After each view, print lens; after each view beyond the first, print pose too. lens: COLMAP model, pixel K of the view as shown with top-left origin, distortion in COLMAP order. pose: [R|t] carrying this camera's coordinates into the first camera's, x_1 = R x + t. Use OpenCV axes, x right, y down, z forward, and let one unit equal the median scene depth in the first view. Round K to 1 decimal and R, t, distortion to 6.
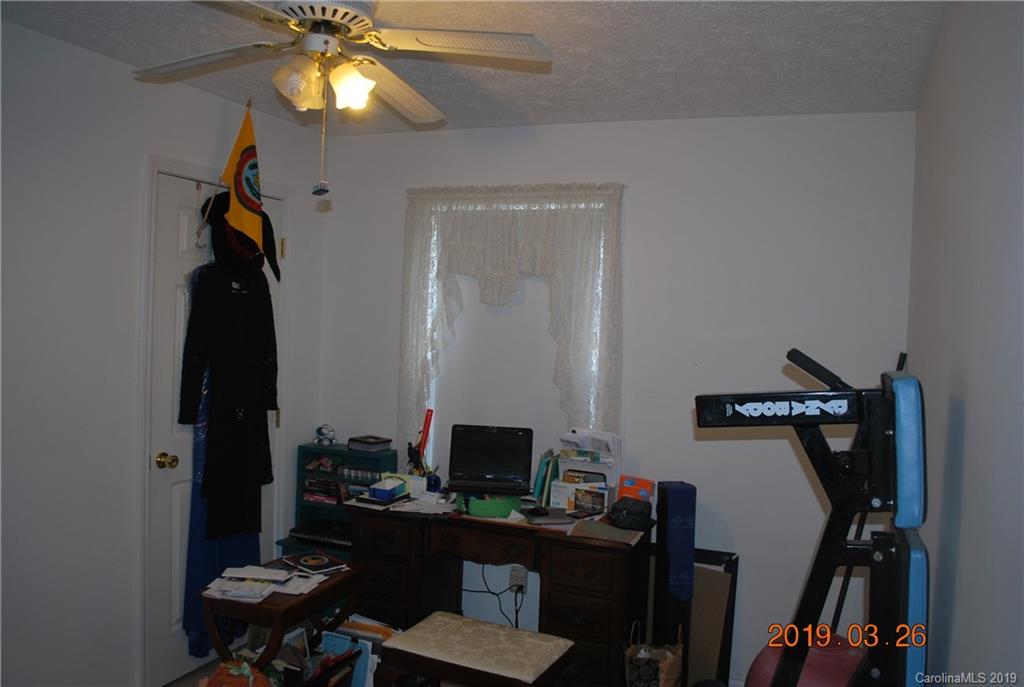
lens RADIAL K [[810.8, 0, 515.2], [0, 810.8, 341.6], [0, 0, 1]] dist [-0.094683, 0.035759]
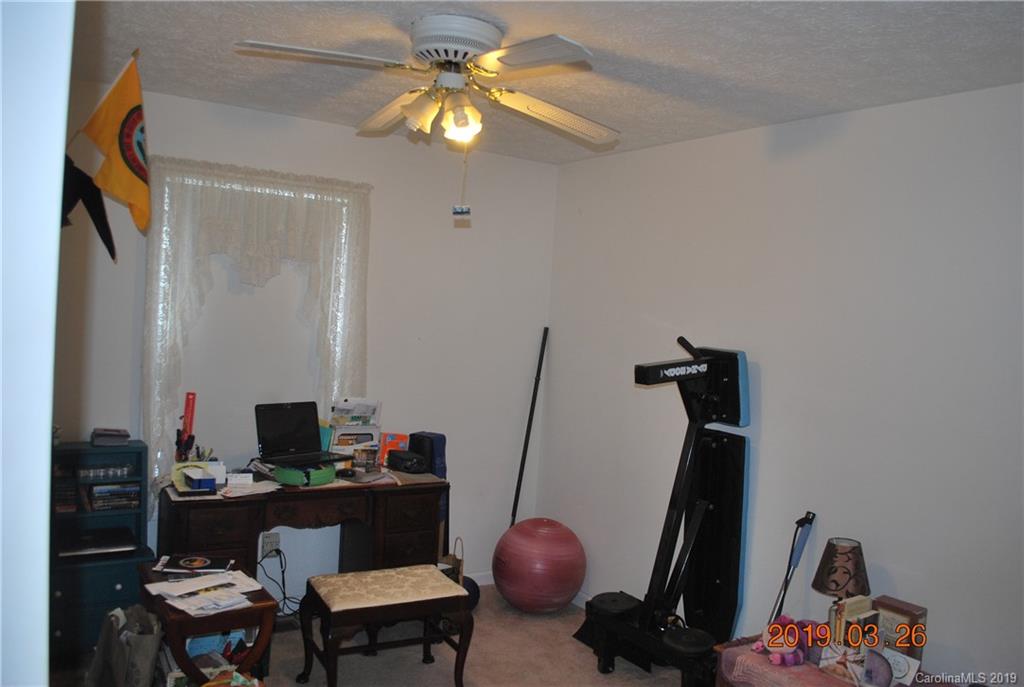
lens RADIAL K [[810.8, 0, 515.2], [0, 810.8, 341.6], [0, 0, 1]] dist [-0.094683, 0.035759]
pose [[0.580145, -0.038024, 0.813625, -0.721908], [-0.016009, 0.998184, 0.058064, -0.042174], [-0.814356, -0.046711, 0.578483, 0.154210]]
